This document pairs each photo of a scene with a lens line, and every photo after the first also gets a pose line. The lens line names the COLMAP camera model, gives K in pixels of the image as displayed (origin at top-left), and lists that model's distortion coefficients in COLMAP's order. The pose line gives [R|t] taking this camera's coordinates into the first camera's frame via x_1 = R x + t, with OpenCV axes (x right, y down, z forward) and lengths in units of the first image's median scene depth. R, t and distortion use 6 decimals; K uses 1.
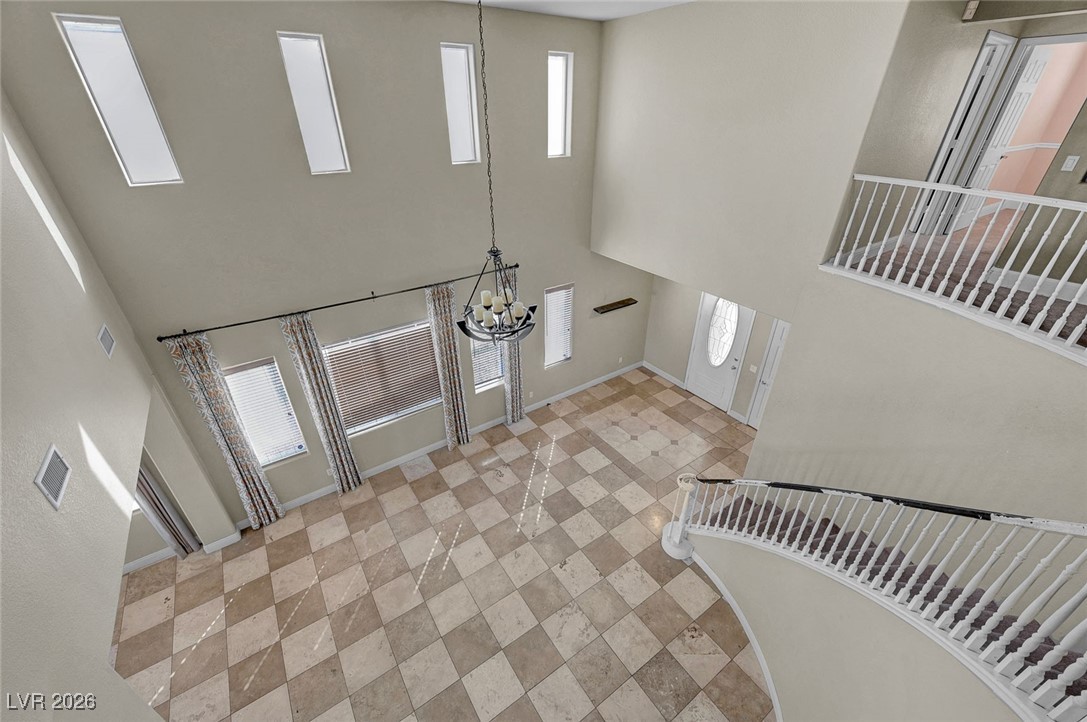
lens RADIAL K [[436.0, 0, 544.6], [0, 436.0, 366.3], [0, 0, 1]] dist [-0.000220, 0.000068]
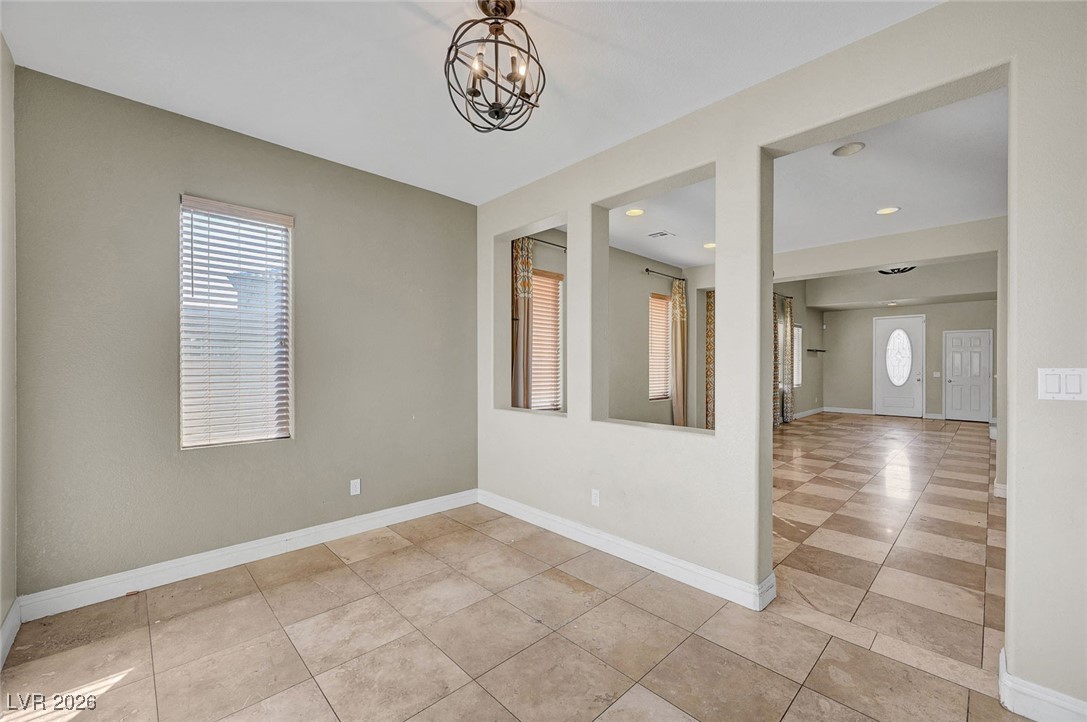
lens RADIAL K [[436.0, 0, 544.6], [0, 436.0, 366.3], [0, 0, 1]] dist [-0.000220, 0.000068]
pose [[0.987039, 0.003221, 0.160449, -1.430496], [0.078771, 0.861352, -0.501864, 0.835131], [-0.139820, 0.507998, 0.849934, -0.084540]]
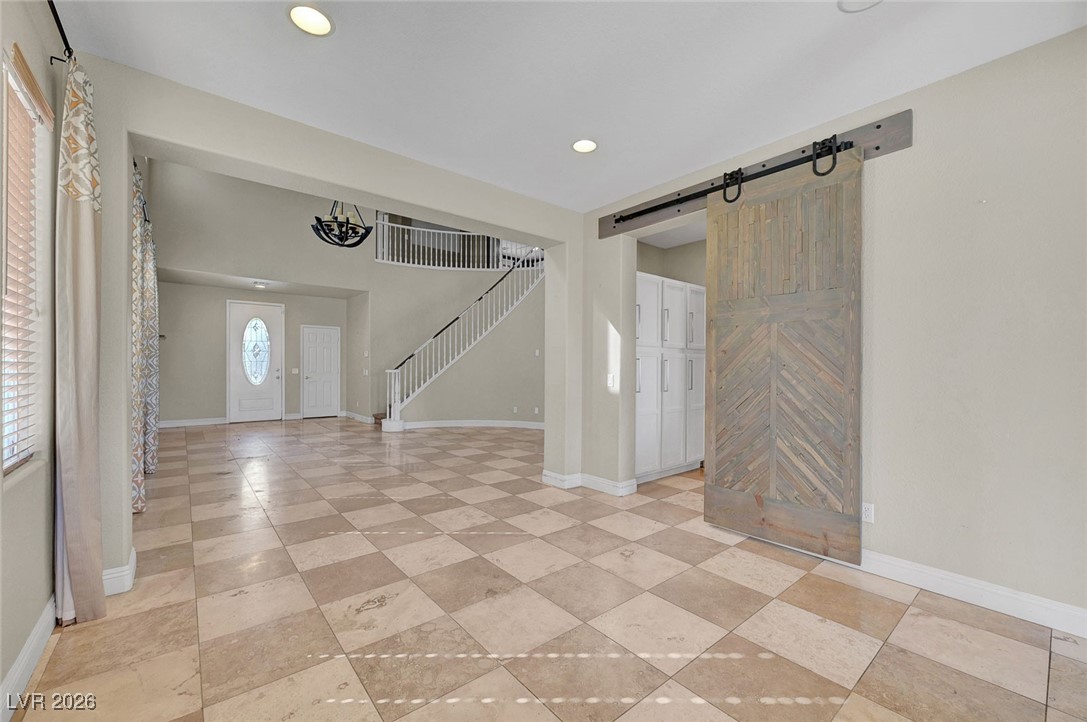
lens RADIAL K [[436.0, 0, 544.6], [0, 436.0, 366.3], [0, 0, 1]] dist [-0.000220, 0.000068]
pose [[-0.085265, 0.001950, 0.996356, -1.271440], [0.505688, 0.861713, 0.041589, 0.447375], [-0.858492, 0.507392, -0.074460, 0.599673]]
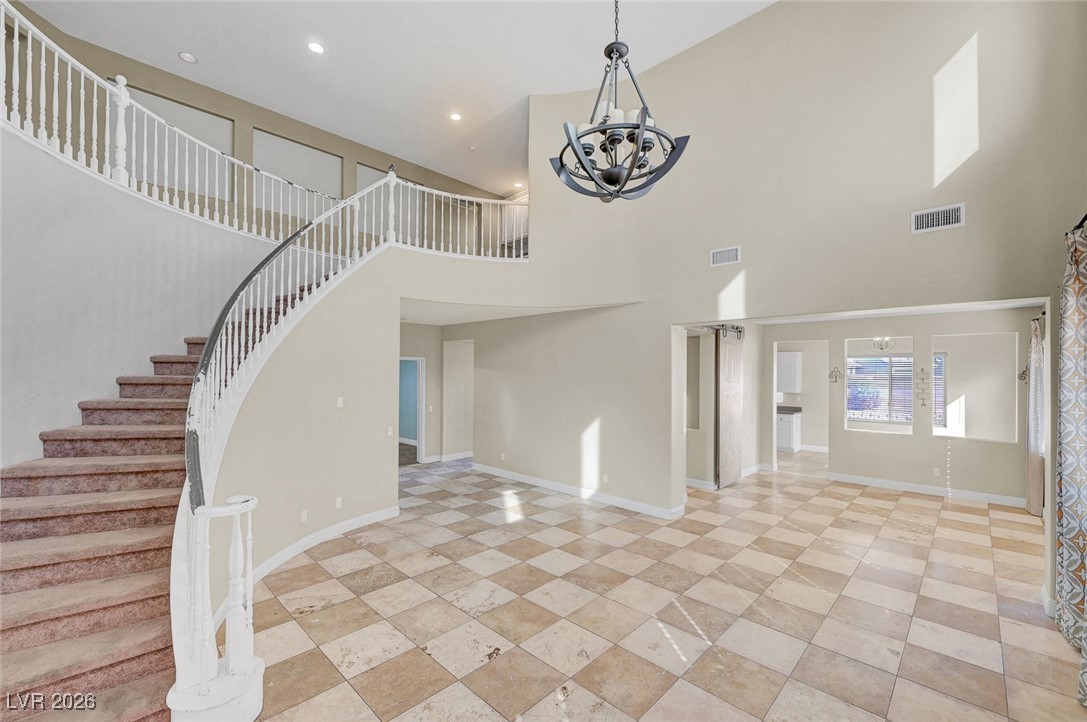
lens RADIAL K [[447.4, 0, 541.6], [0, 447.4, 368.7], [0, 0, 1]] dist [-0.000327, 0.000032]
pose [[-0.981826, -0.005665, -0.189700, 0.091794], [-0.100969, 0.861946, 0.496844, -0.122511], [0.160697, 0.506968, -0.846853, 1.317751]]
